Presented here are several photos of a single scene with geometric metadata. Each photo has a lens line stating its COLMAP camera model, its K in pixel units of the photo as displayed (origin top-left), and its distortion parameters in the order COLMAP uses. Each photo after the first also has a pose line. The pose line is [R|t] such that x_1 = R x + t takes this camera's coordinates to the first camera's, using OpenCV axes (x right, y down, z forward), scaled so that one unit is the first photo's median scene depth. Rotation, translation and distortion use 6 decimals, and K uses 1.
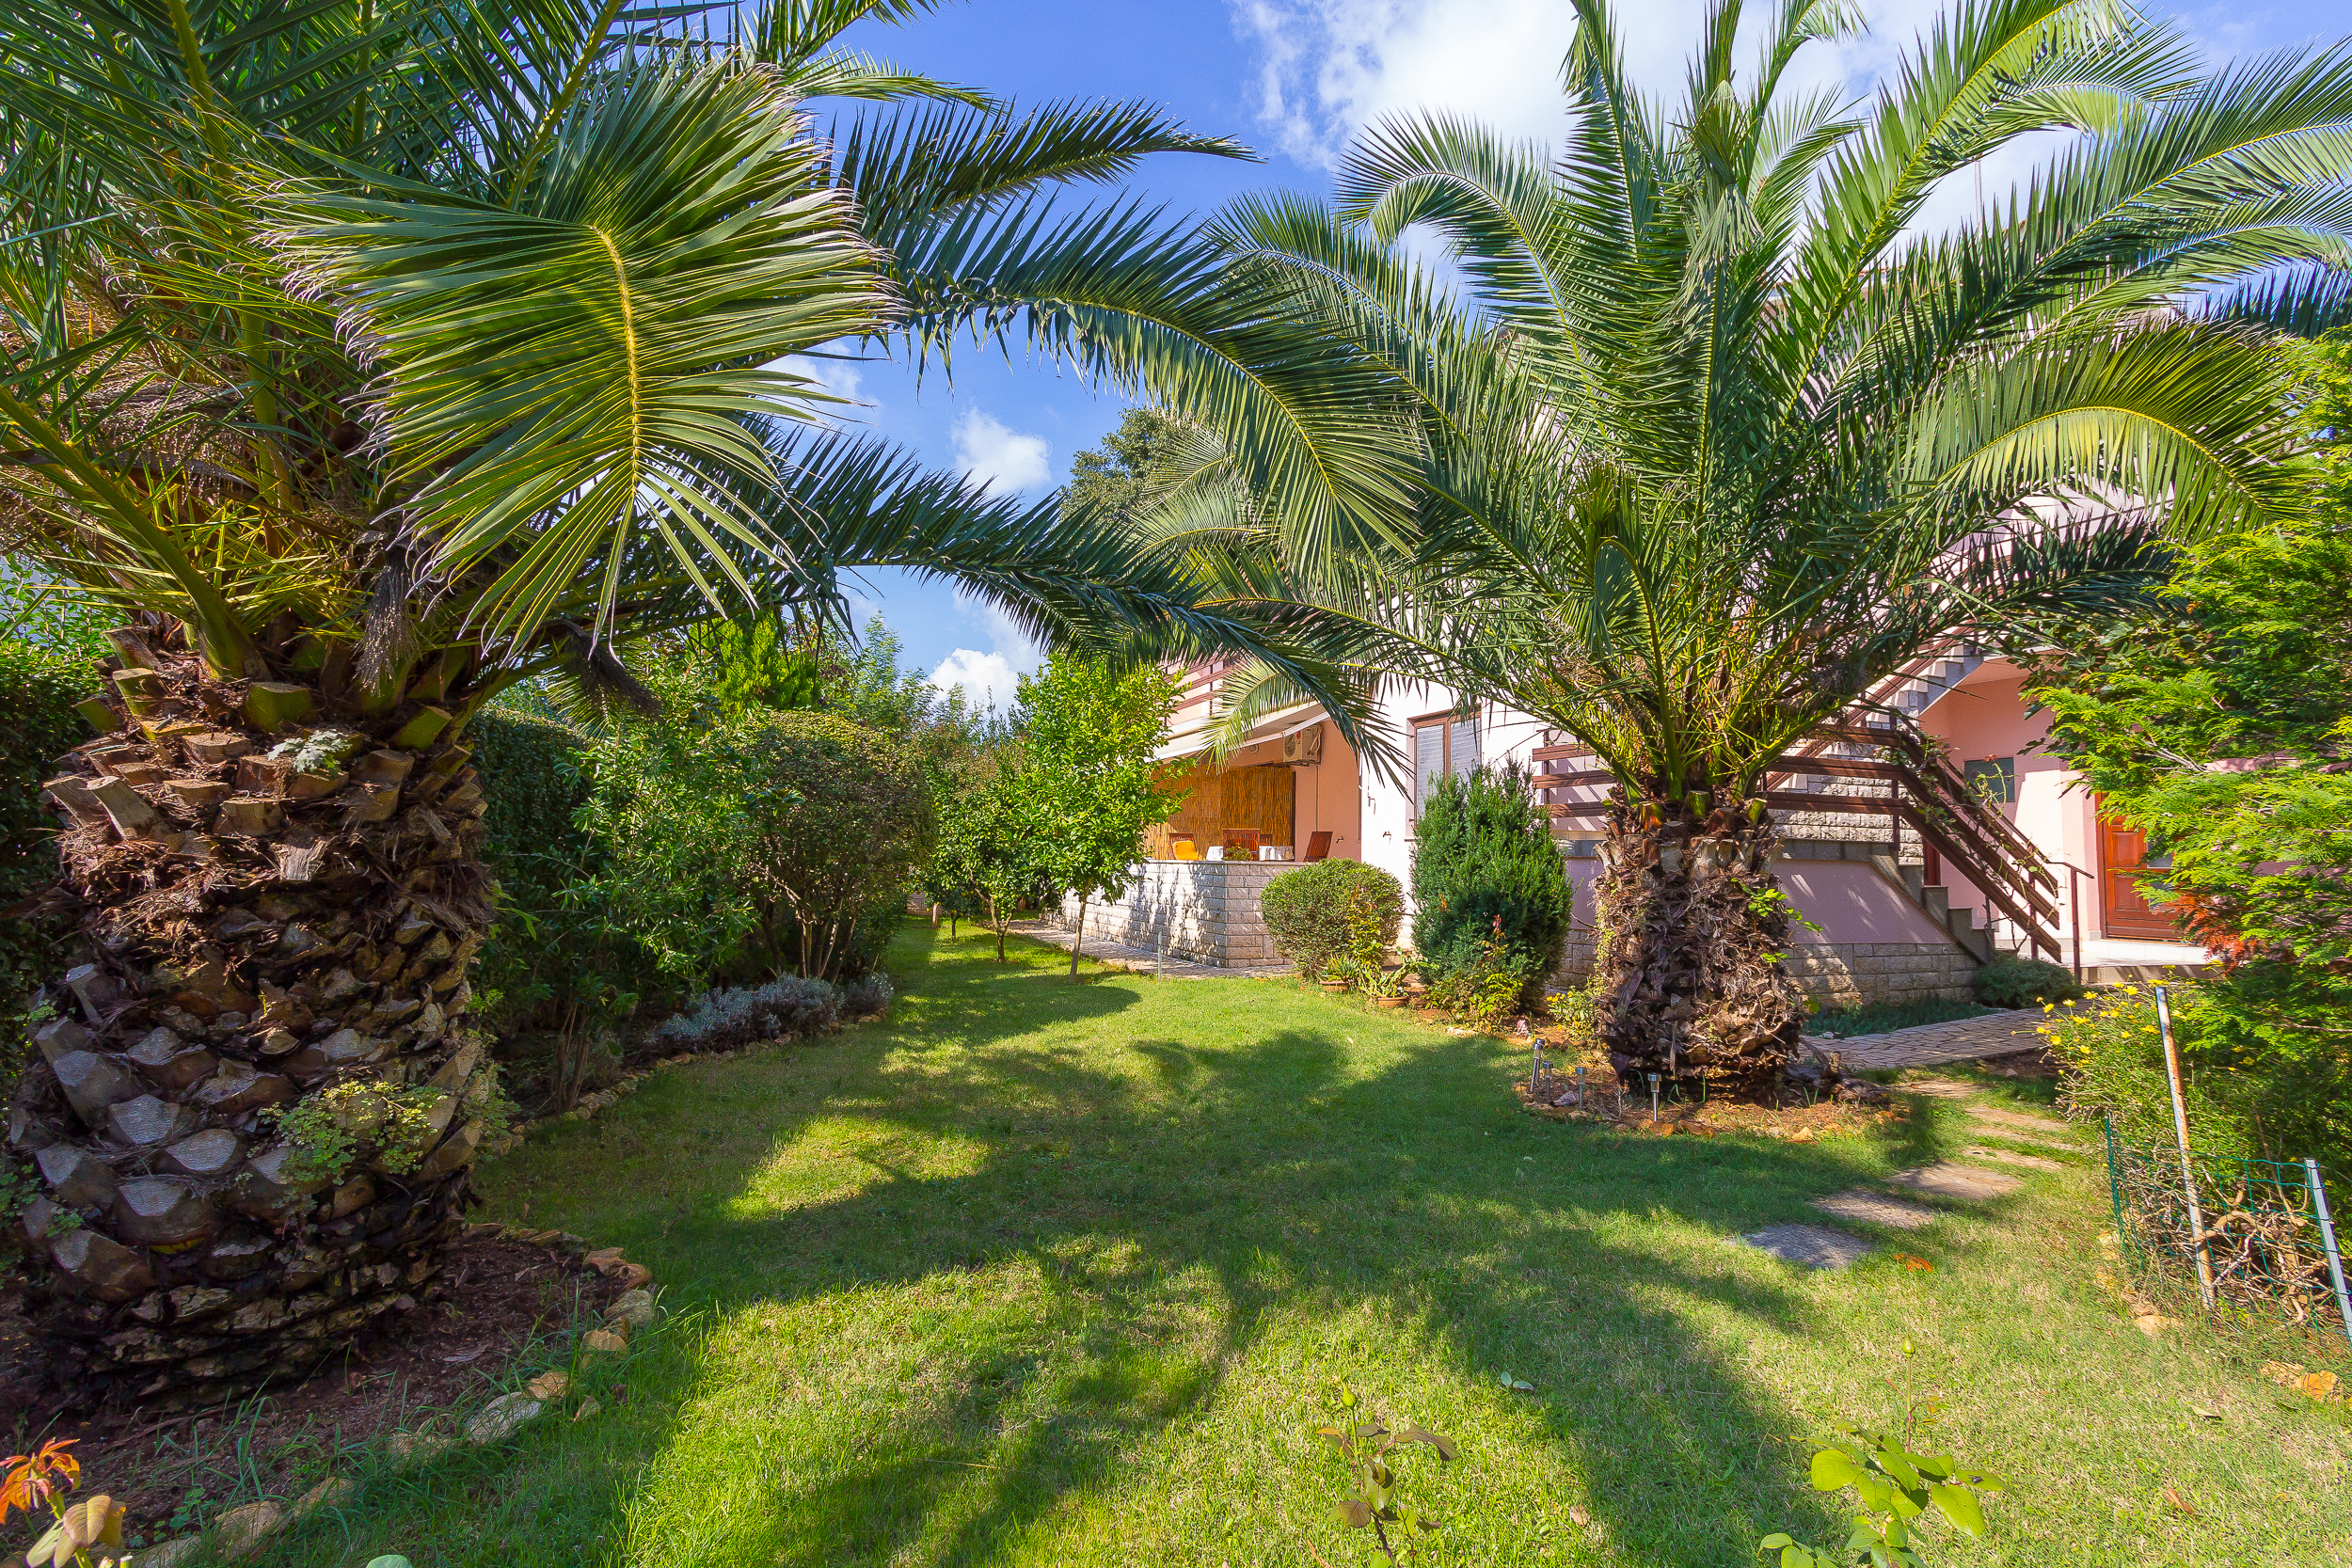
lens RADIAL K [[1101.2, 0, 1175.1], [0, 1101.2, 784.5], [0, 0, 1]] dist [0.001298, -0.001475]
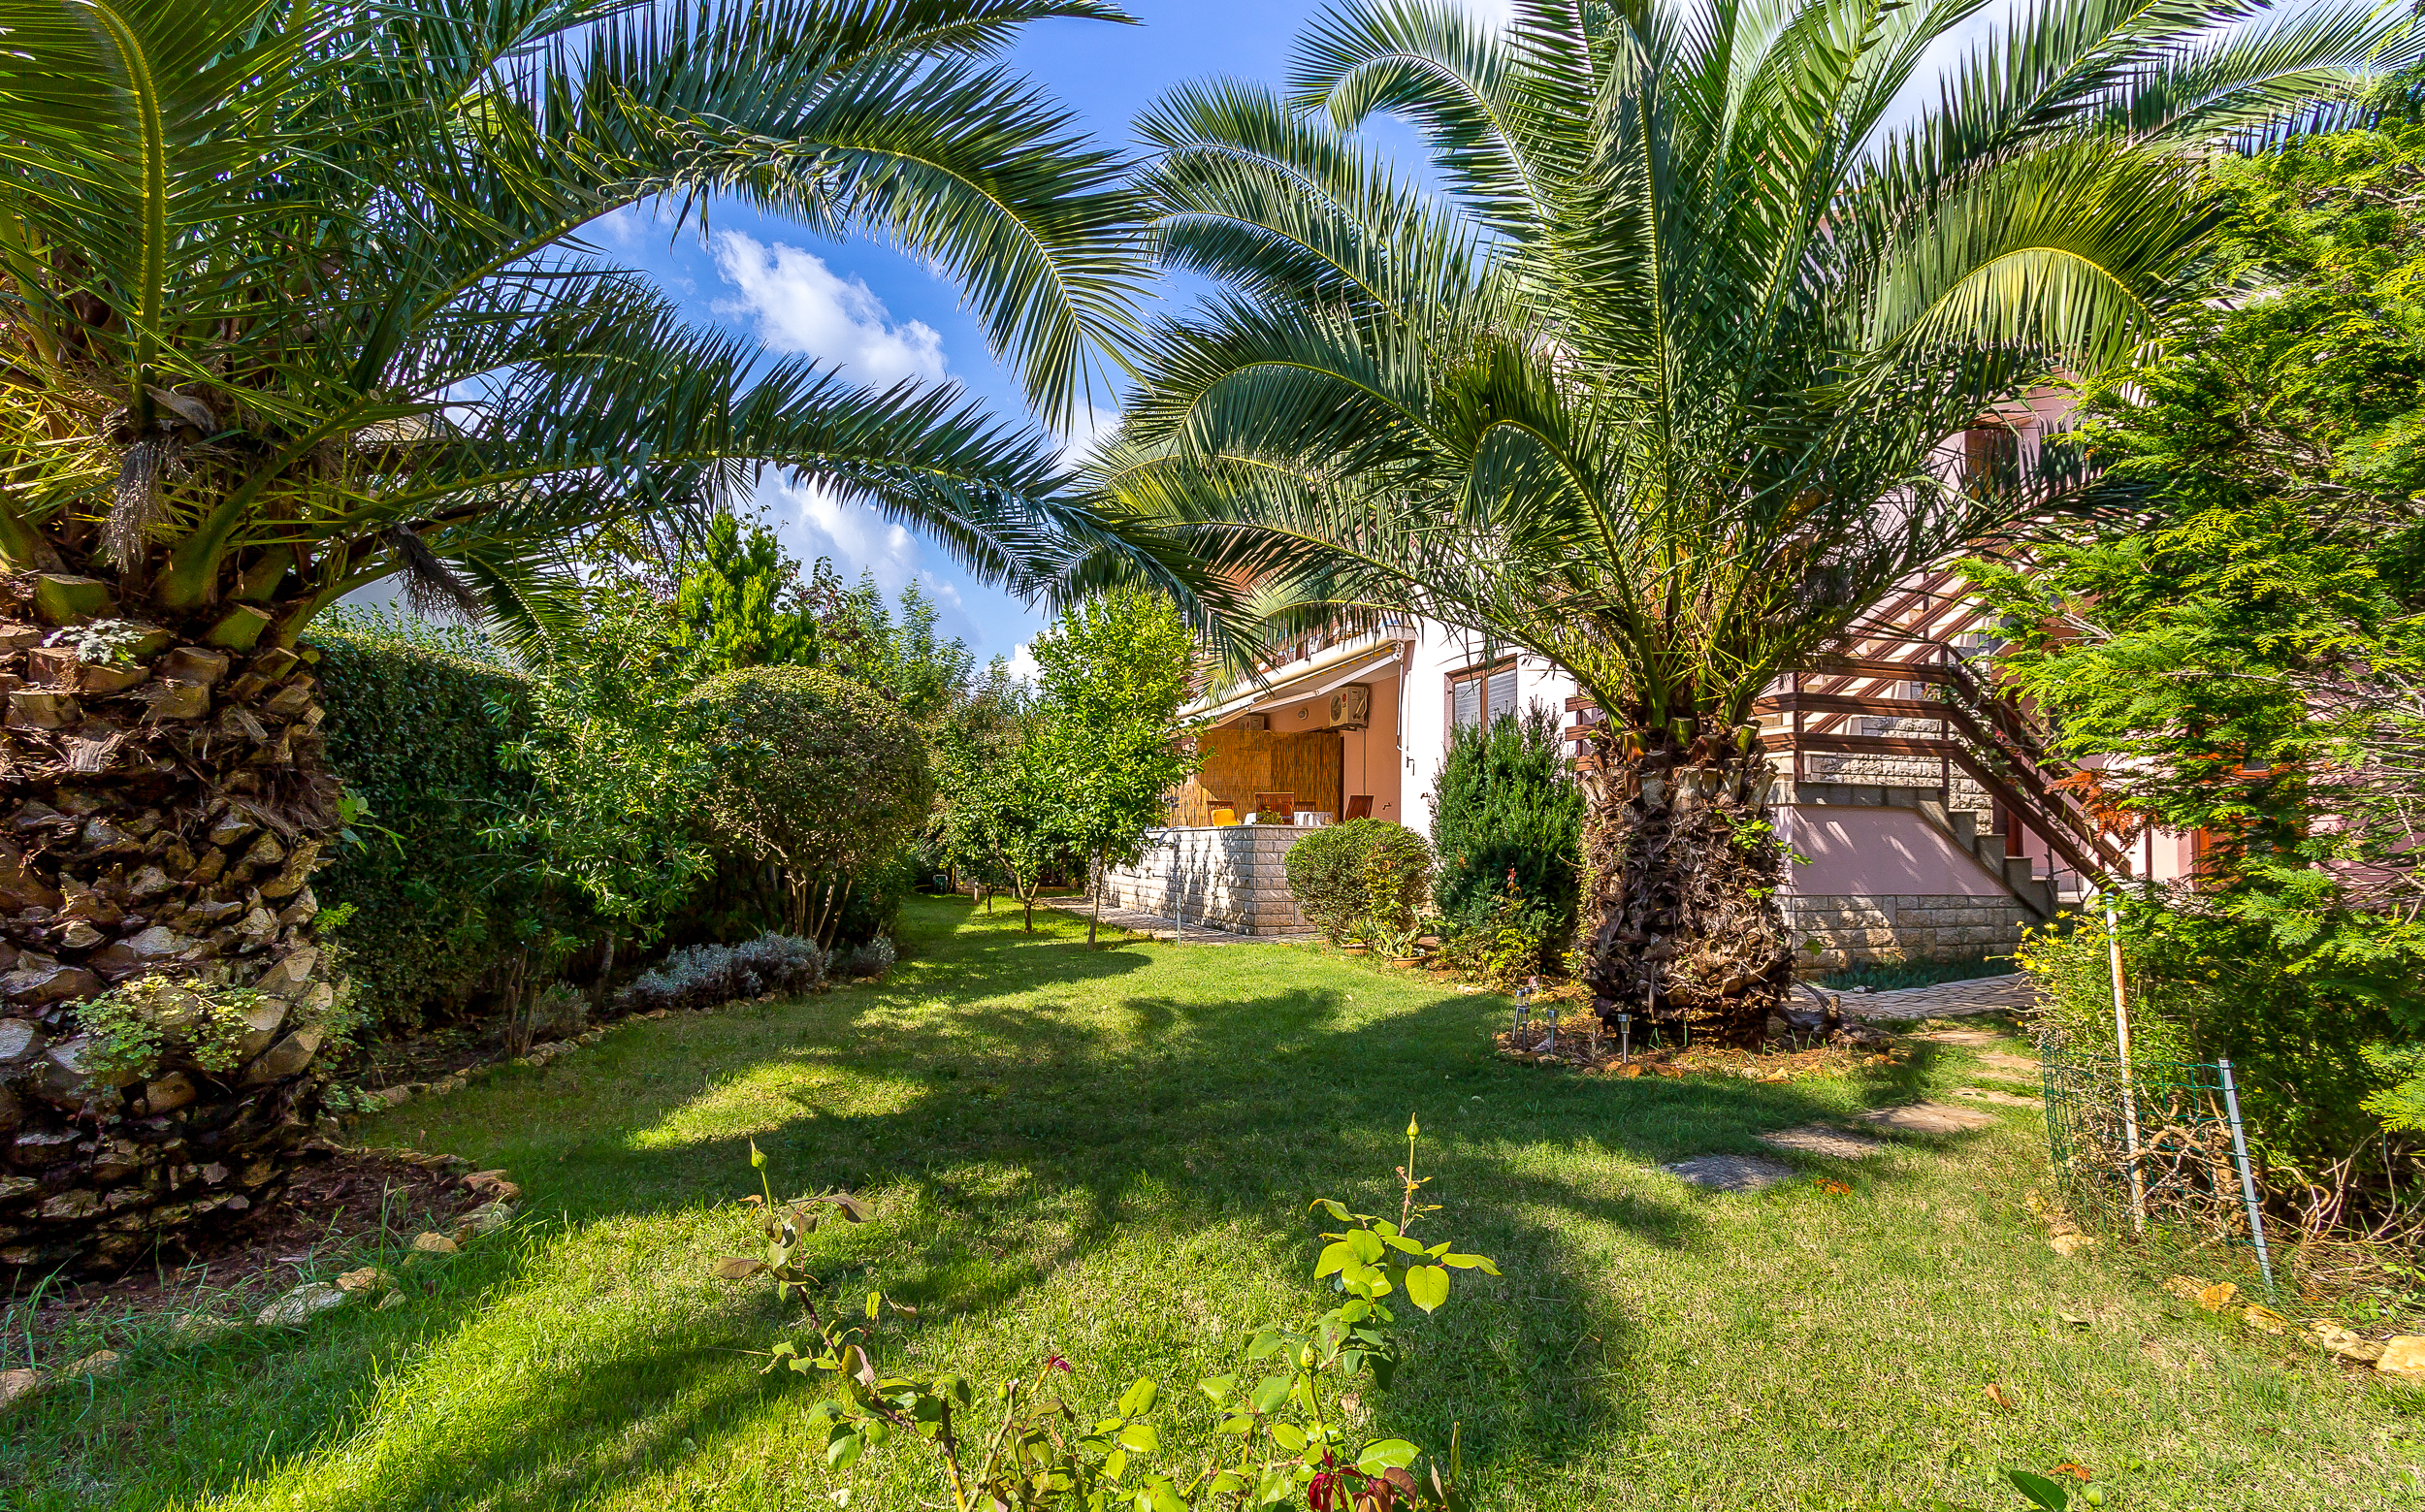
lens RADIAL K [[1144.3, 0, 1209.9], [0, 1144.3, 808.1], [0, 0, 1]] dist [0.001382, -0.001610]
pose [[0.998937, -0.011382, -0.044662, 0.123064], [0.012930, 0.999320, 0.034528, 0.046533], [0.044239, -0.035069, 0.998405, 0.007796]]
